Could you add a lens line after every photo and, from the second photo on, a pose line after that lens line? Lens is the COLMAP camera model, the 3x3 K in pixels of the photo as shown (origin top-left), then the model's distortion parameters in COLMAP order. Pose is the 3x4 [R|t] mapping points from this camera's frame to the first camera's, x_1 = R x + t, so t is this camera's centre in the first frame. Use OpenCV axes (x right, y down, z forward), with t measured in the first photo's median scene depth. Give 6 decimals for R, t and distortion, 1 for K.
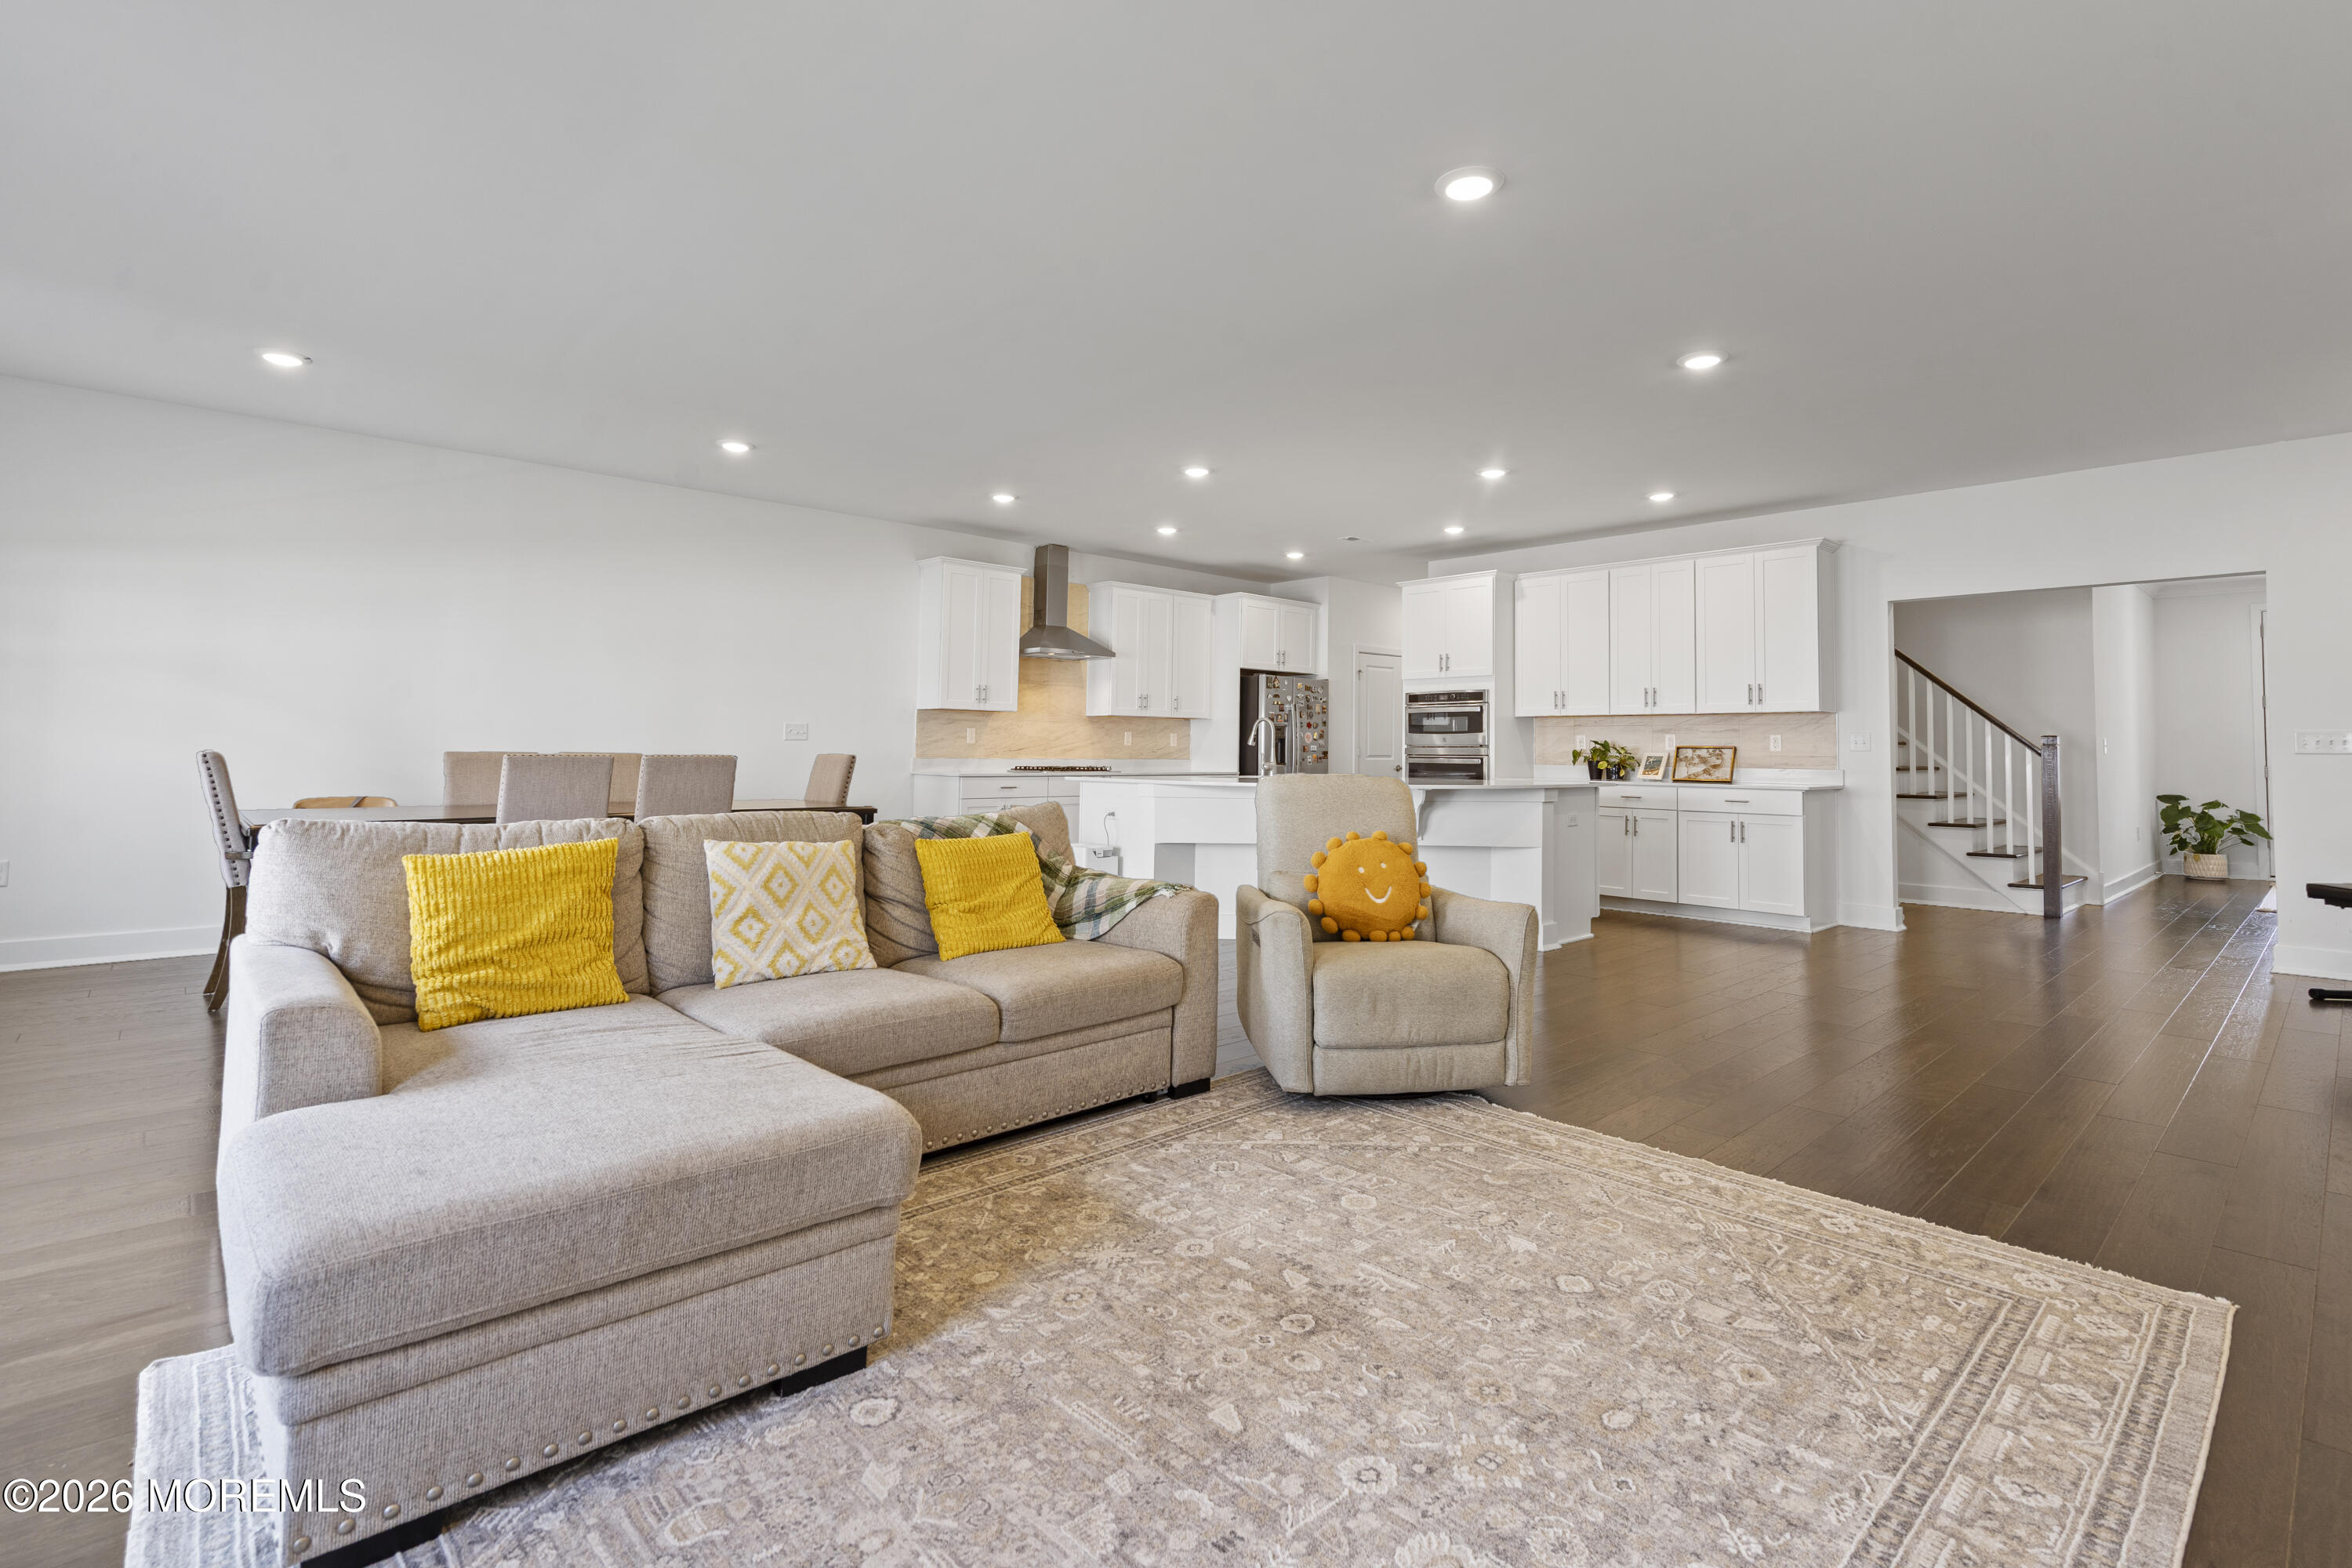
lens RADIAL K [[1099.9, 0, 1168.9], [0, 1099.9, 710.9], [0, 0, 1]] dist [-0.000810, -0.000094]
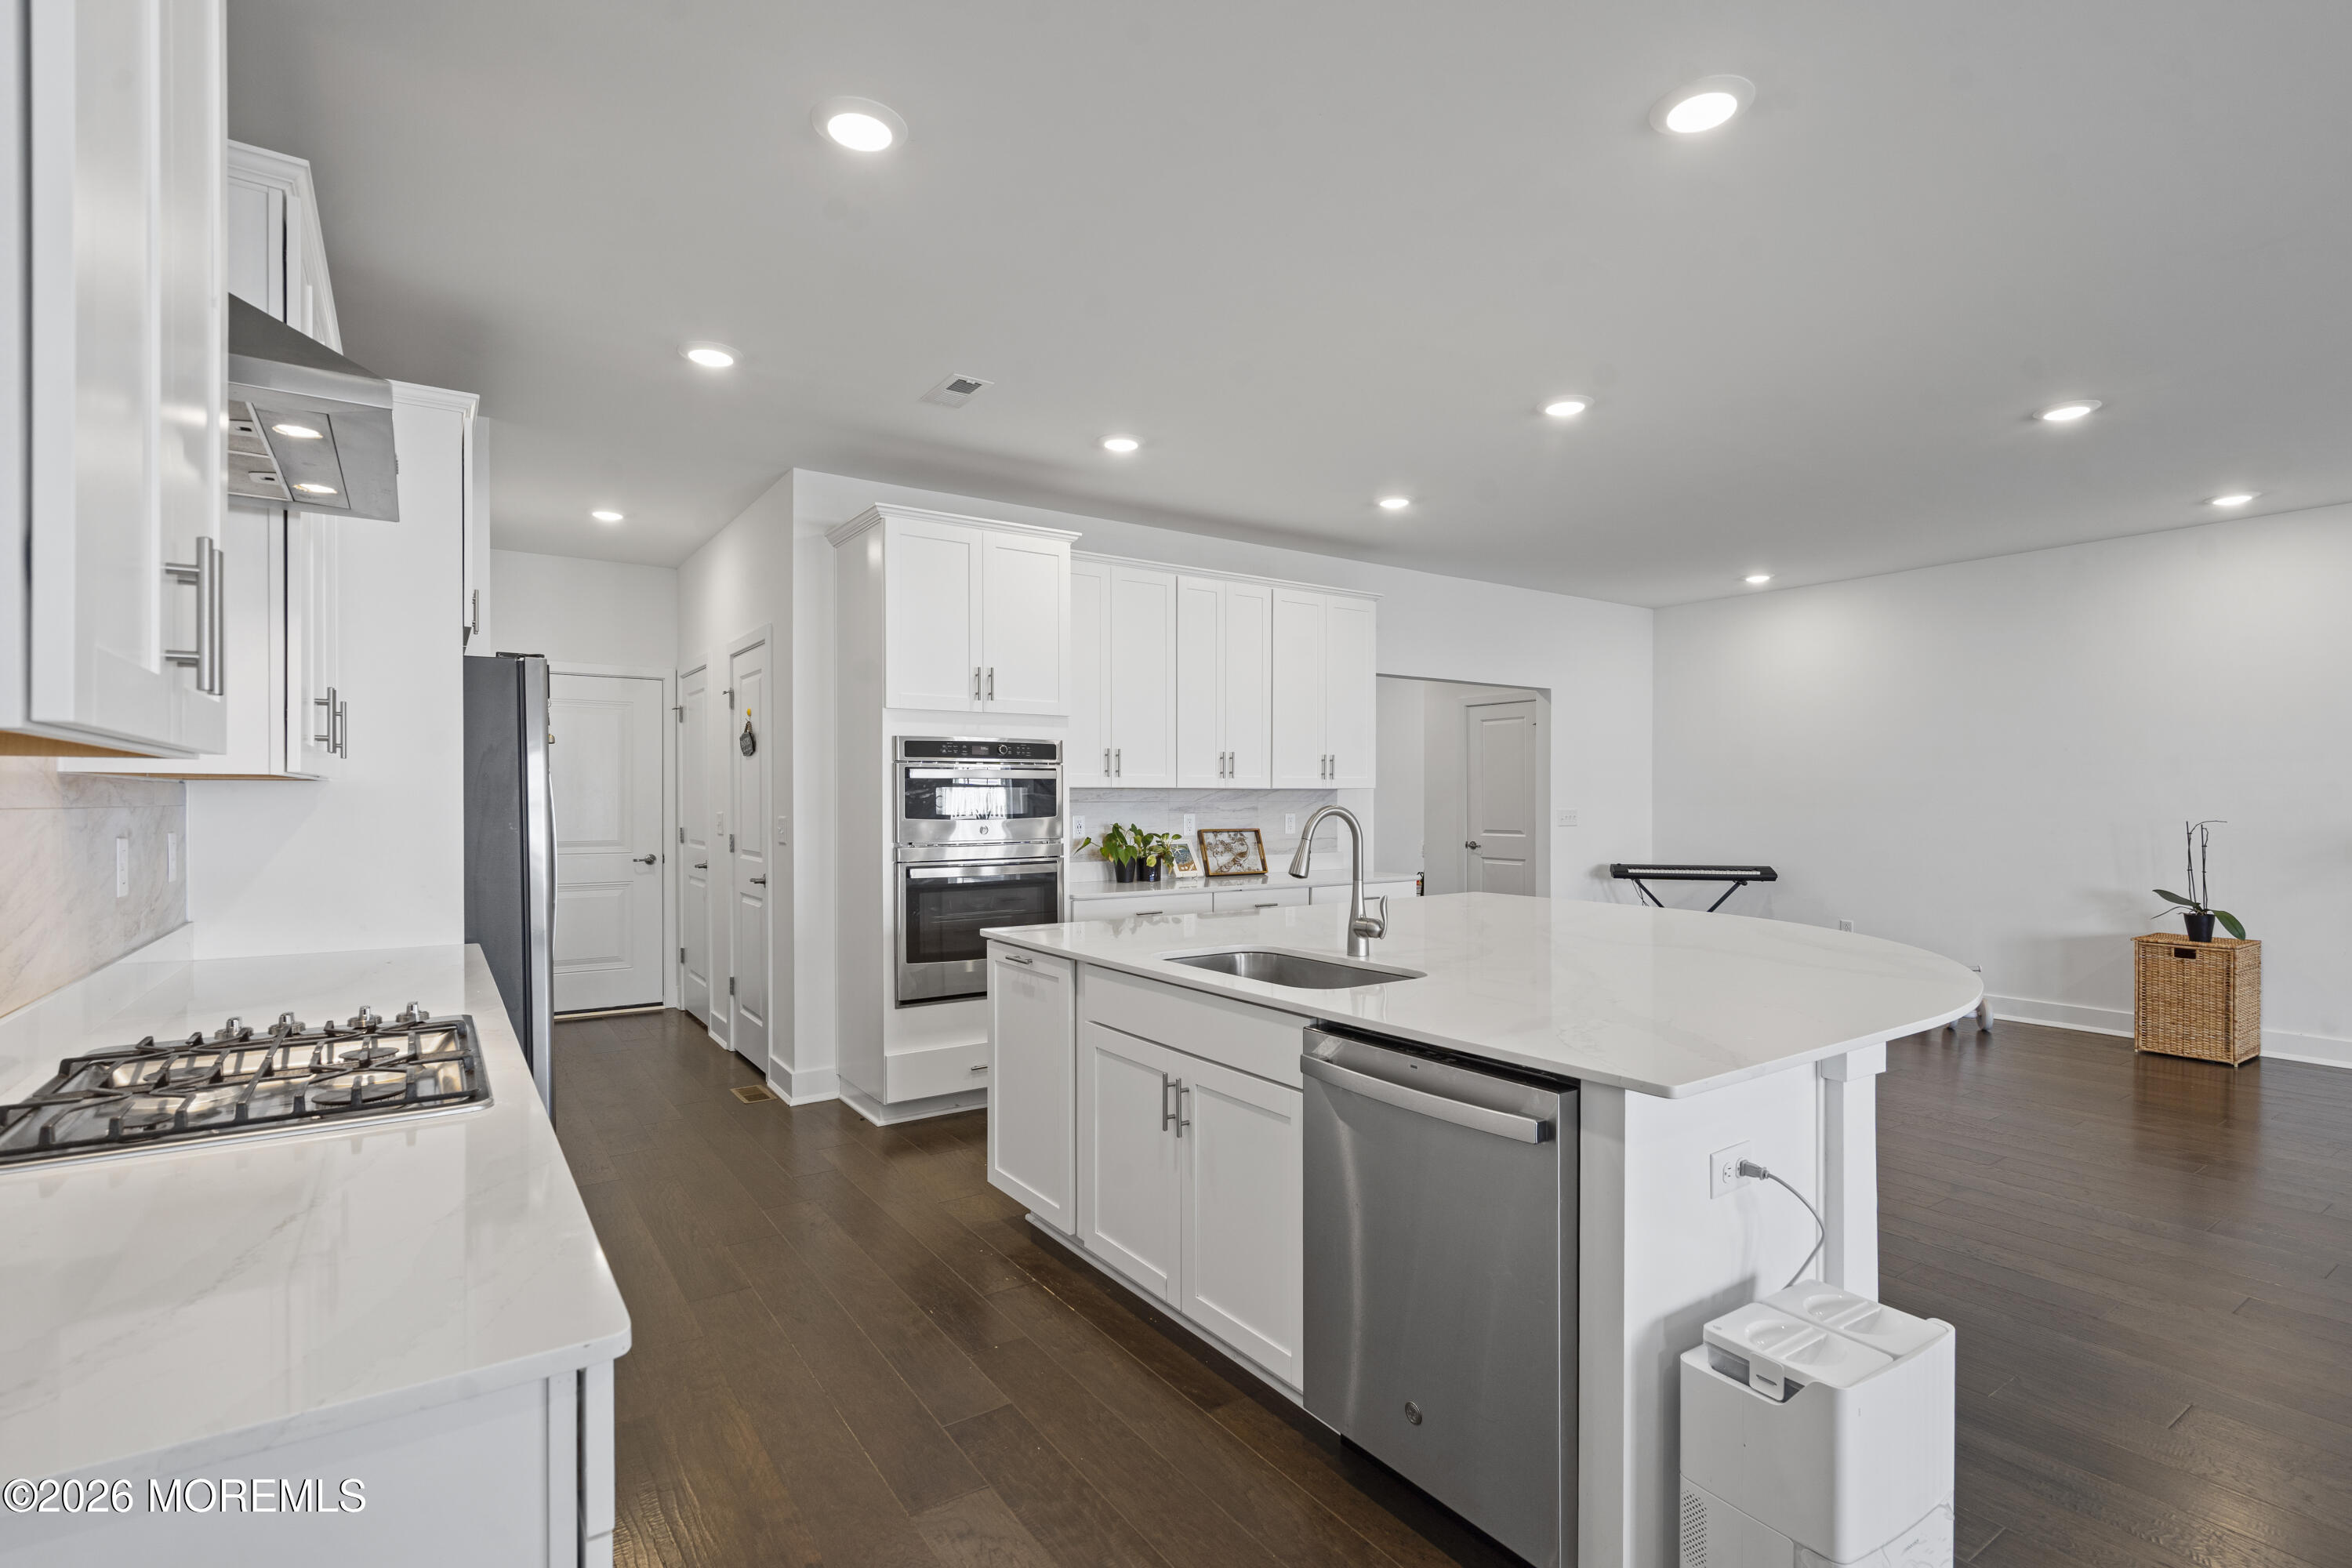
lens RADIAL K [[1107.3, 0, 1185.4], [0, 1107.3, 804.9], [0, 0, 1]] dist [-0.001046, 0.000590]
pose [[0.136938, -0.016397, 0.990444, -0.306254], [-0.035035, 0.999157, 0.021386, -0.000865], [-0.989960, -0.037629, 0.136248, 0.964485]]
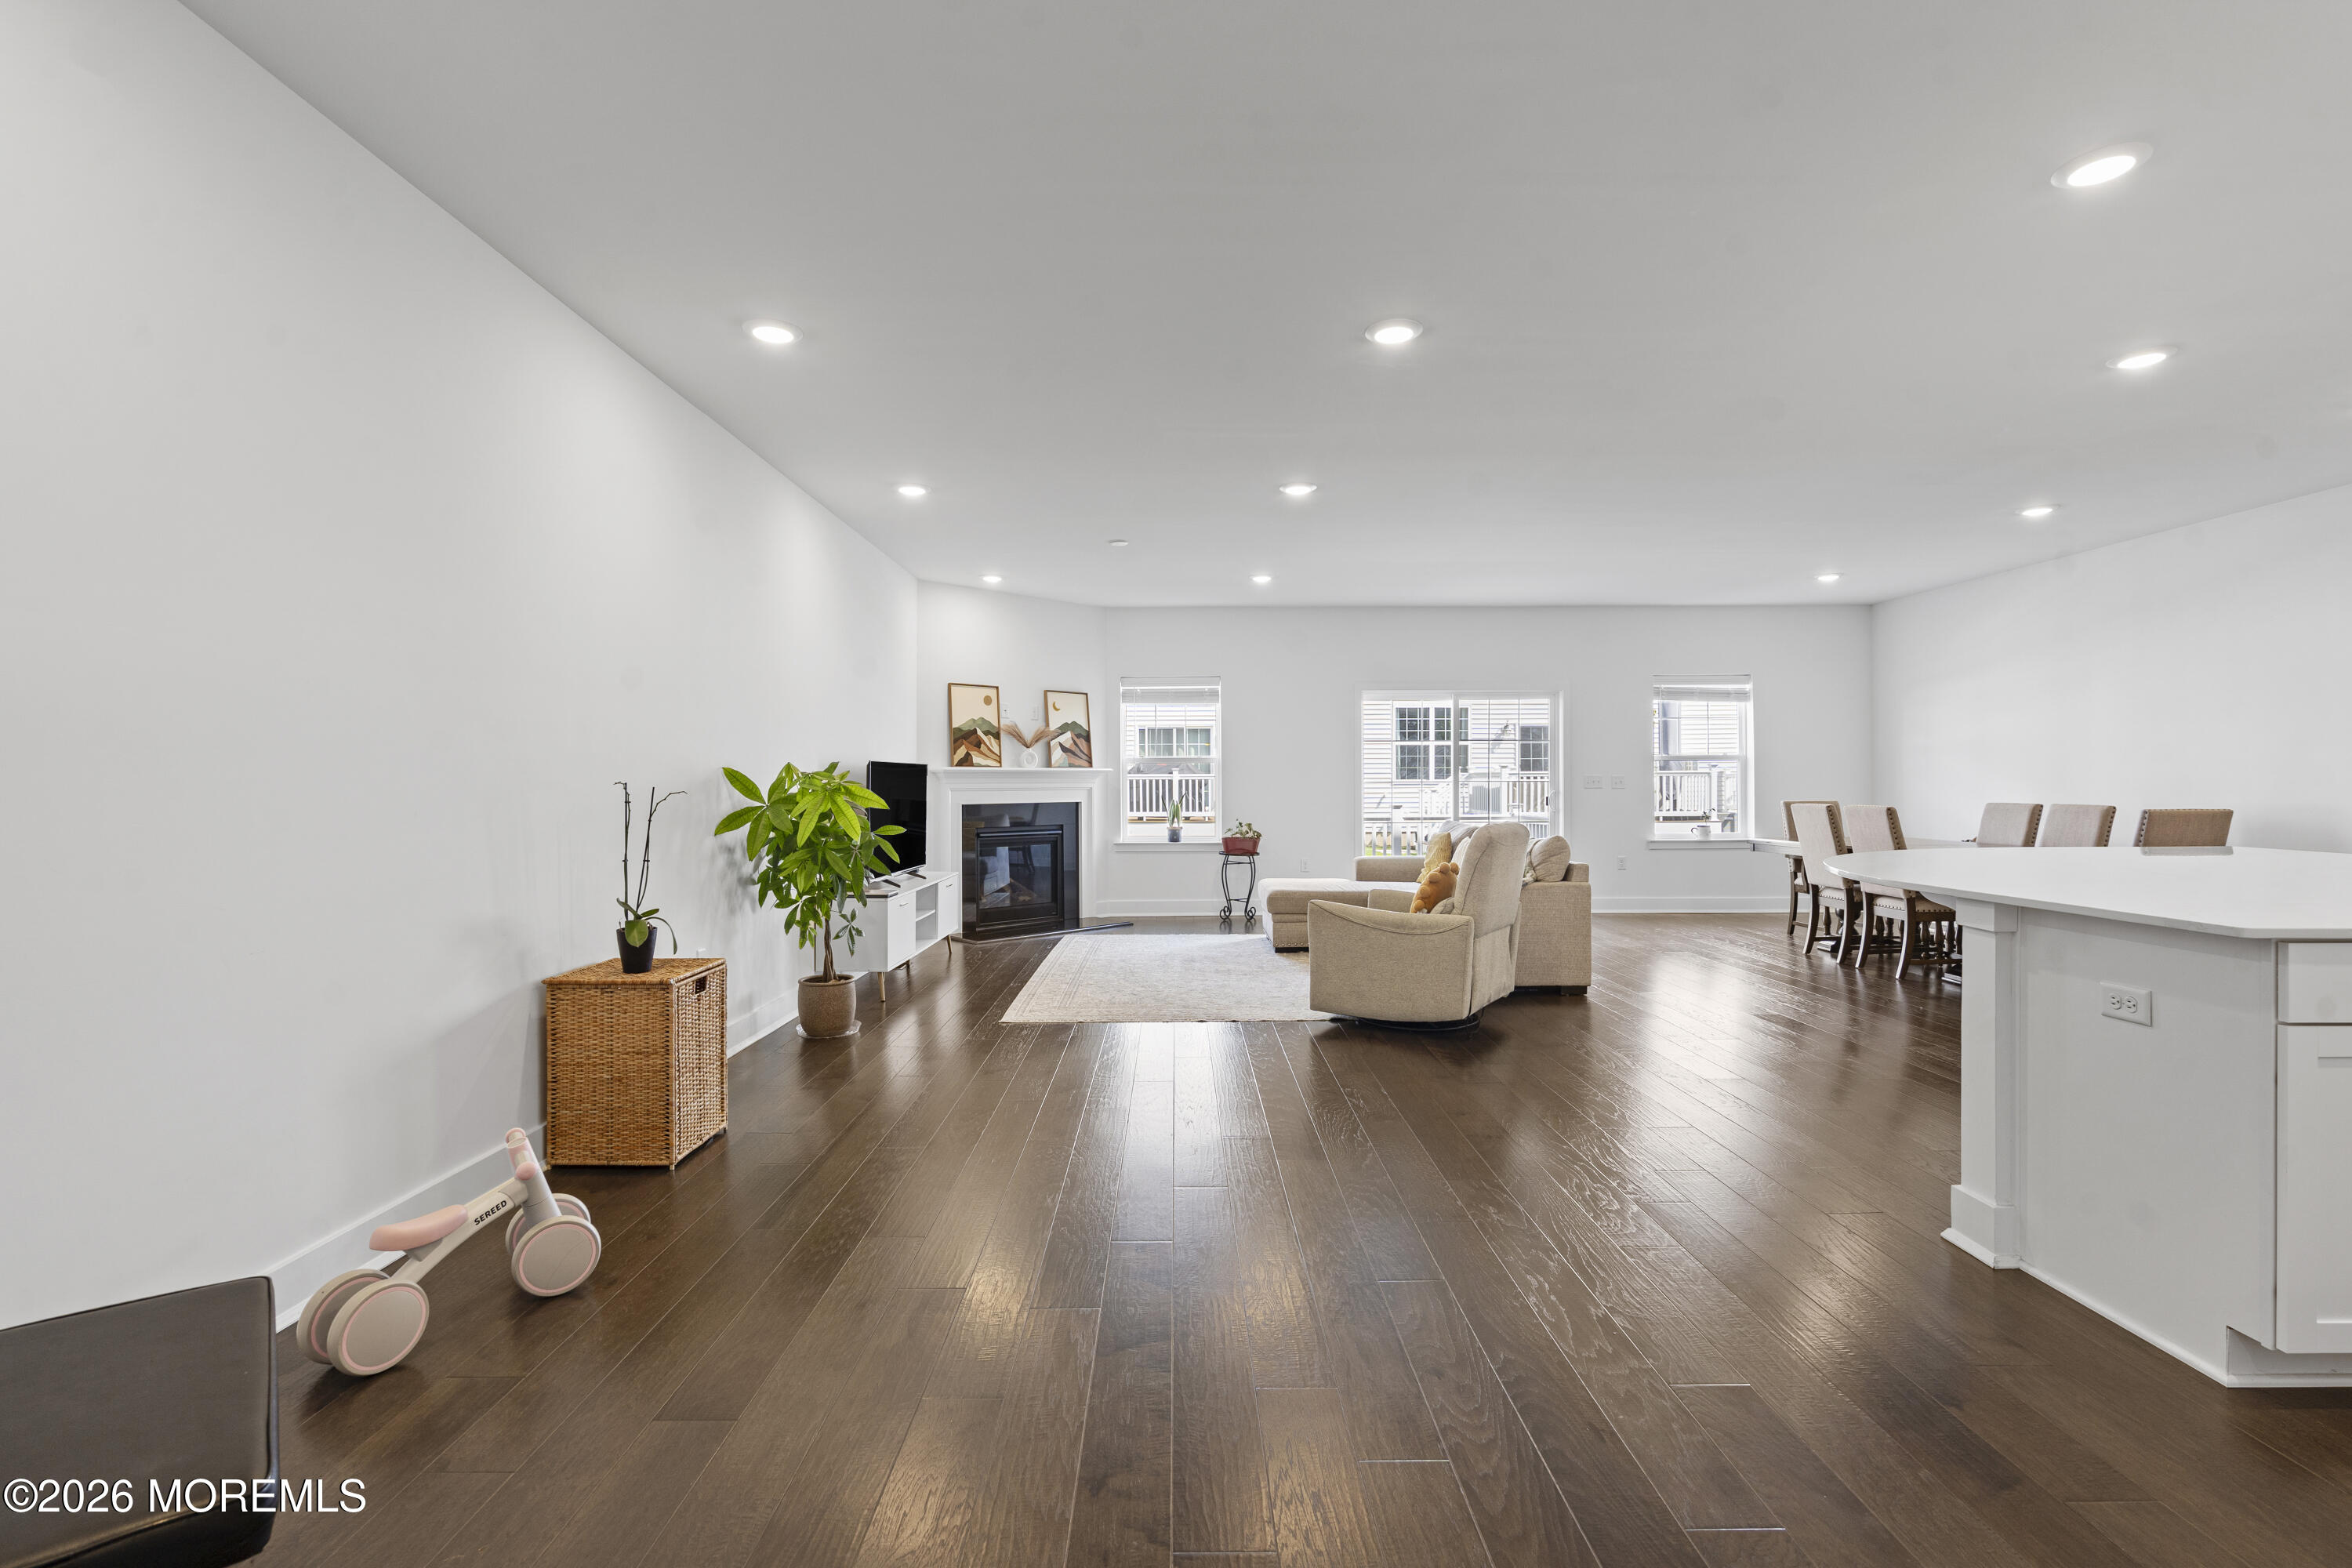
lens RADIAL K [[1065.9, 0, 1179.0], [0, 1065.9, 787.1], [0, 0, 1]] dist [-0.007682, 0.004706]
pose [[-0.674430, -0.005318, -0.738320, 0.729092], [0.025248, 0.999223, -0.030260, 0.024472], [0.737907, -0.039049, -0.673772, 0.866455]]
